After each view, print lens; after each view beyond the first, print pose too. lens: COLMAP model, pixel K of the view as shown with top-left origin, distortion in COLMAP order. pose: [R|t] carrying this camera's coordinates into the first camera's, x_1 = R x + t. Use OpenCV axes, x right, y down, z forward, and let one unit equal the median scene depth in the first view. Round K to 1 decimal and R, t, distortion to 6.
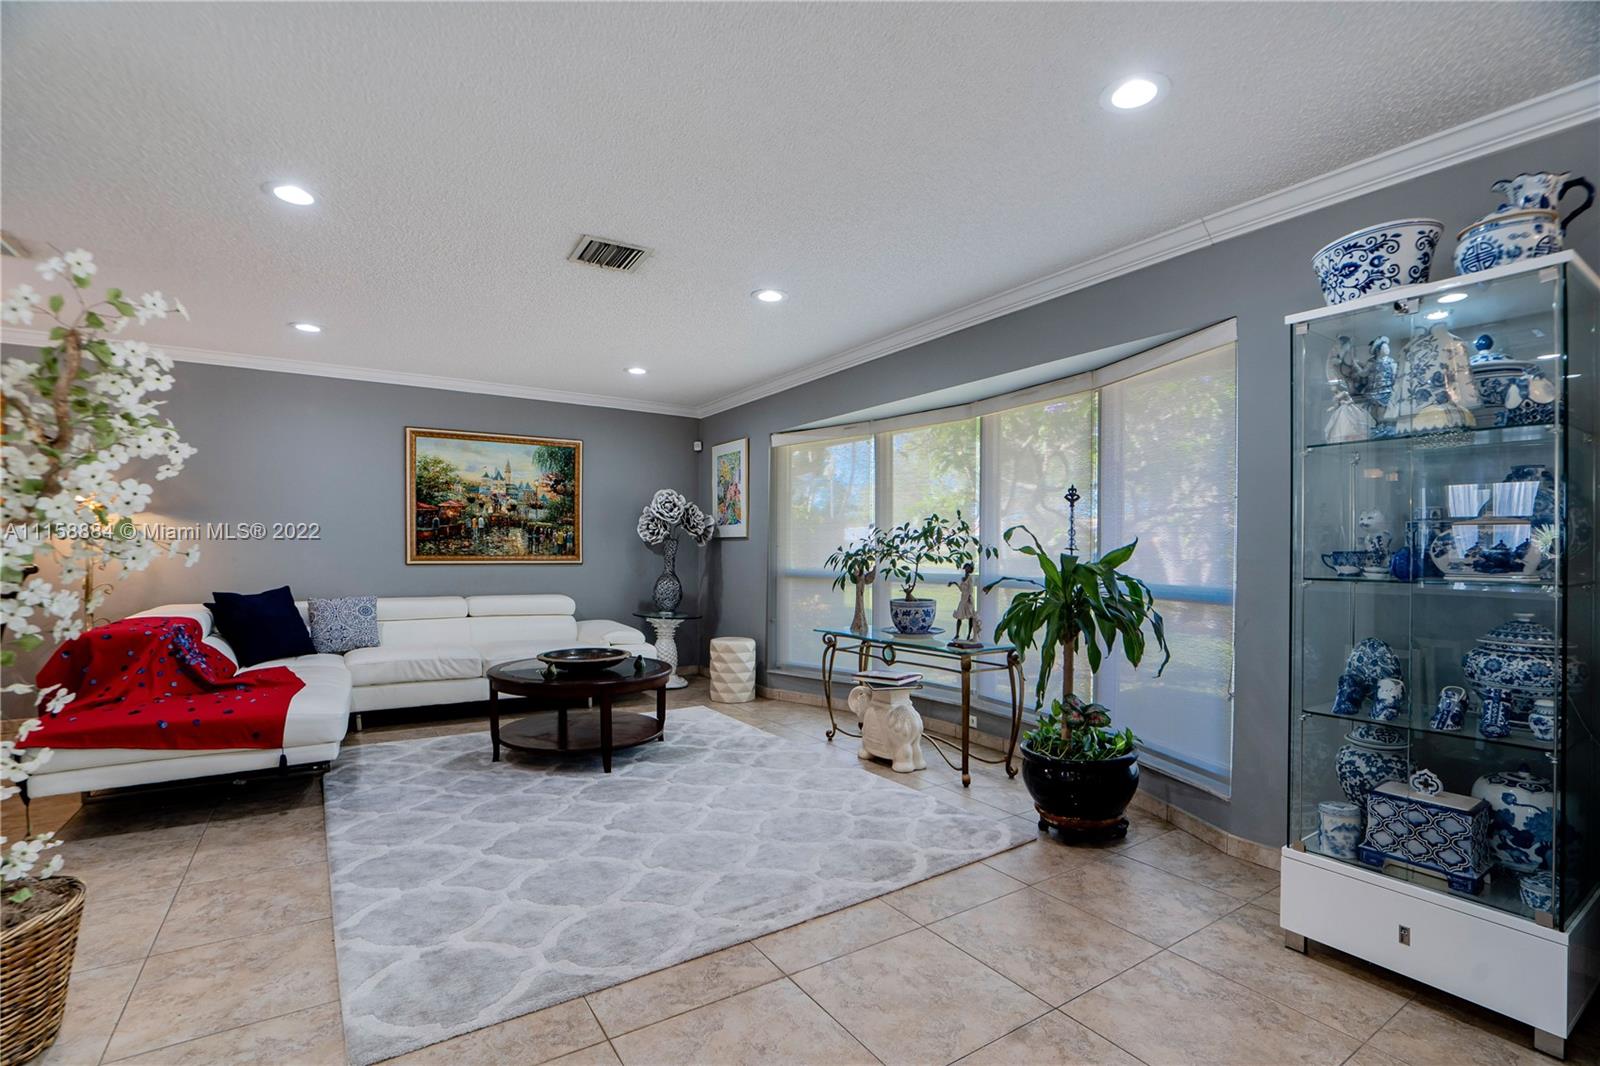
lens RADIAL K [[769.9, 0, 781.0], [0, 769.9, 571.4], [0, 0, 1]] dist [-0.000580, -0.000017]
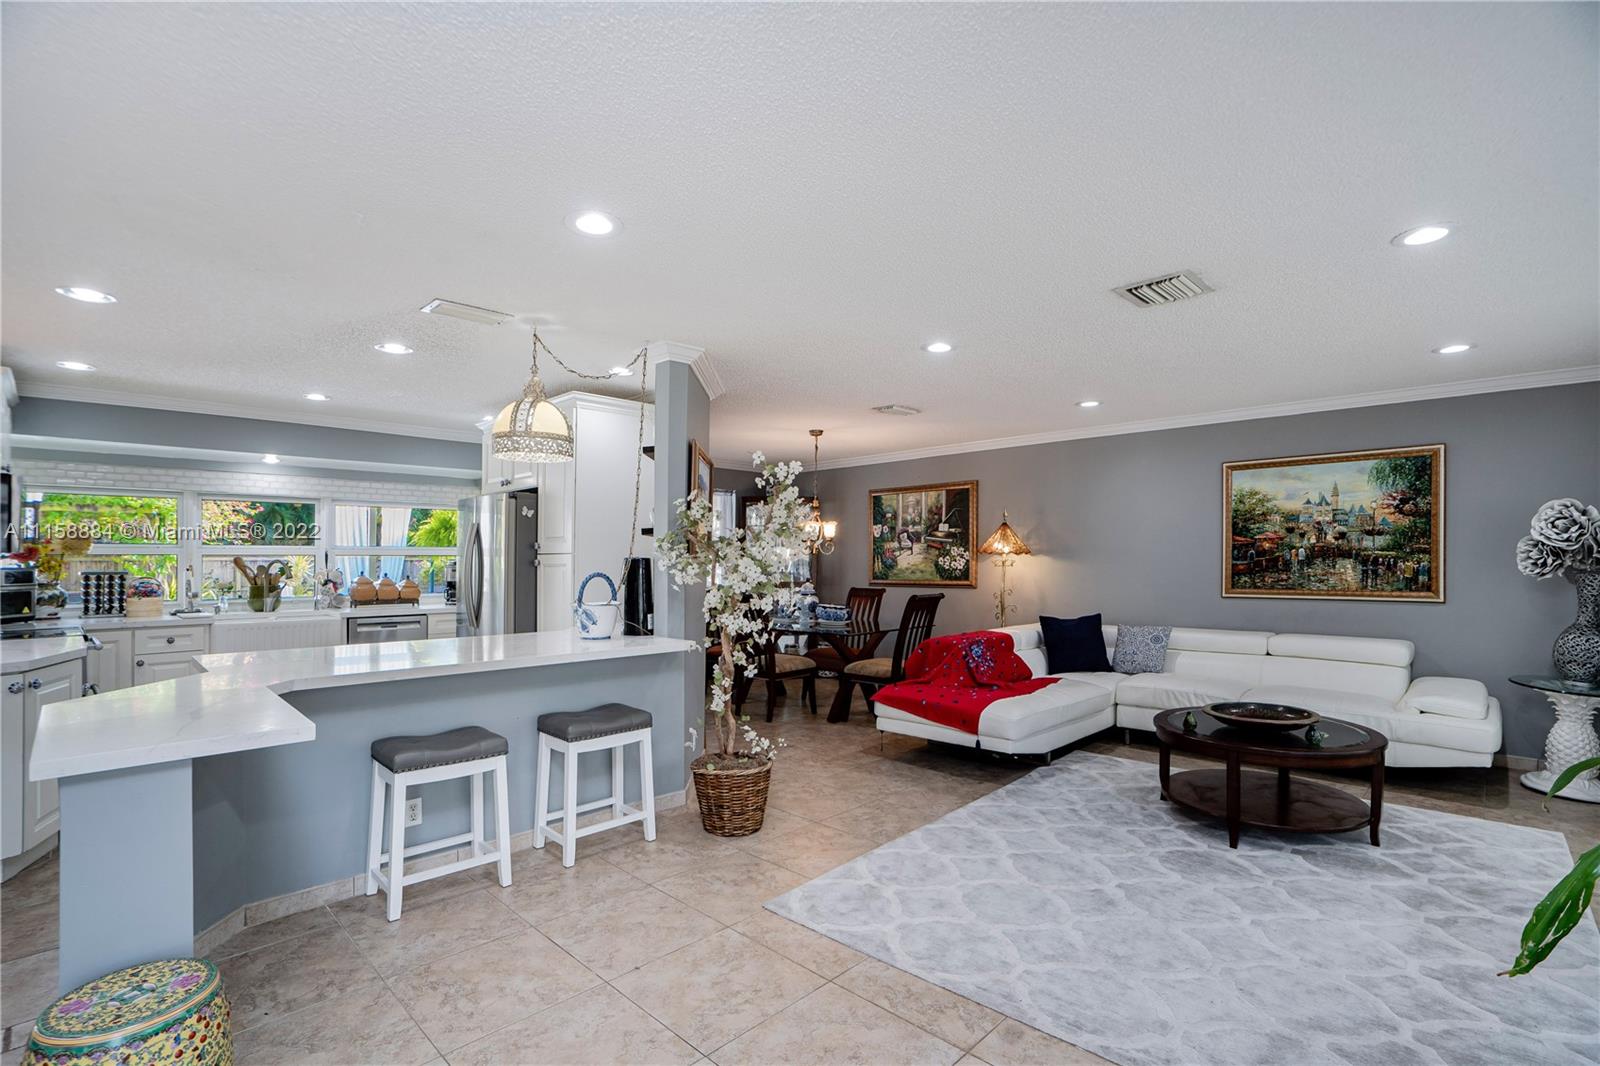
lens RADIAL K [[755.2, 0, 777.4], [0, 755.2, 562.0], [0, 0, 1]] dist [-0.060915, 0.032800]
pose [[0.213625, -0.006610, -0.976893, 0.409571], [-0.014955, 0.999838, -0.010036, -0.043236], [0.976801, 0.016754, 0.213492, 0.244442]]
